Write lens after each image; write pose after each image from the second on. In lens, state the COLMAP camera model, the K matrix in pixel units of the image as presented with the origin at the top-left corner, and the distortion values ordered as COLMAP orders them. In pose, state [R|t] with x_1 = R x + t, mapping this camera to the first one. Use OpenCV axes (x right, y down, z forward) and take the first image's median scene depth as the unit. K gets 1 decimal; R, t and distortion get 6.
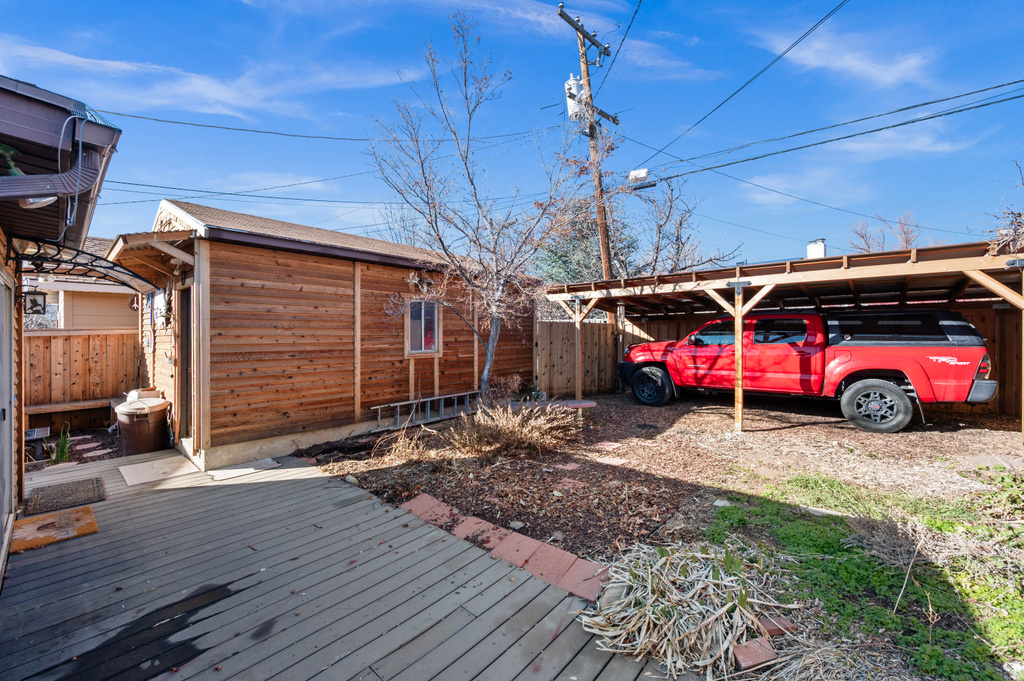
lens RADIAL K [[406.9, 0, 514.8], [0, 406.9, 334.7], [0, 0, 1]] dist [-0.002944, -0.000558]
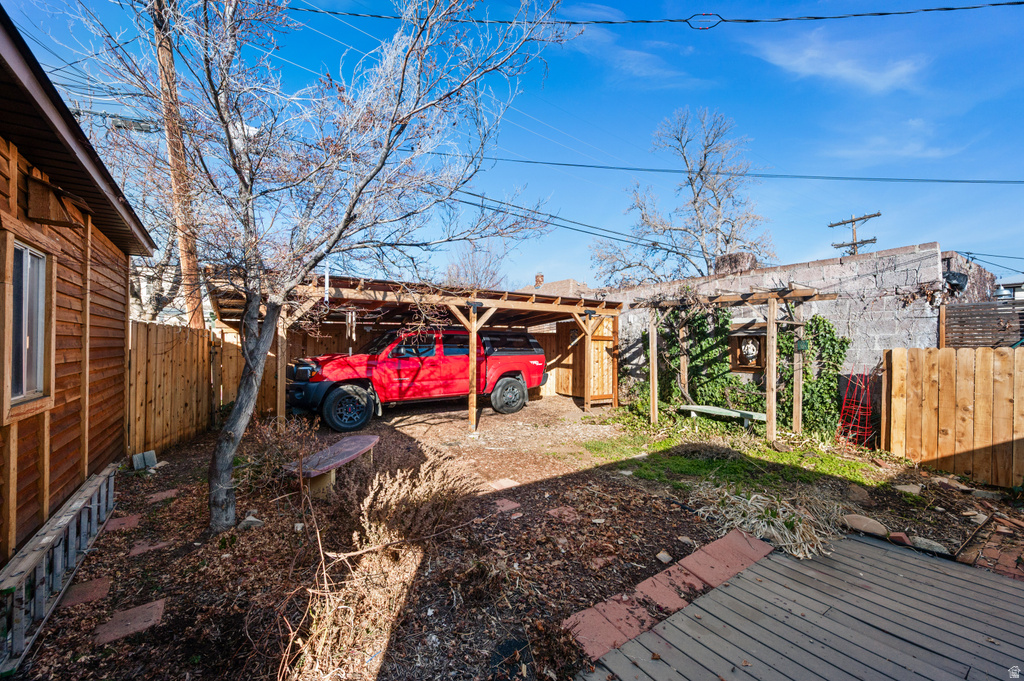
lens RADIAL K [[406.9, 0, 512.0], [0, 406.9, 342.9], [0, 0, 1]] dist [-0.002944, -0.000558]
pose [[0.241102, 0.010615, 0.970442, -0.532759], [-0.004413, 0.999942, -0.009841, -0.002343], [-0.970490, -0.001910, 0.241135, 0.610775]]
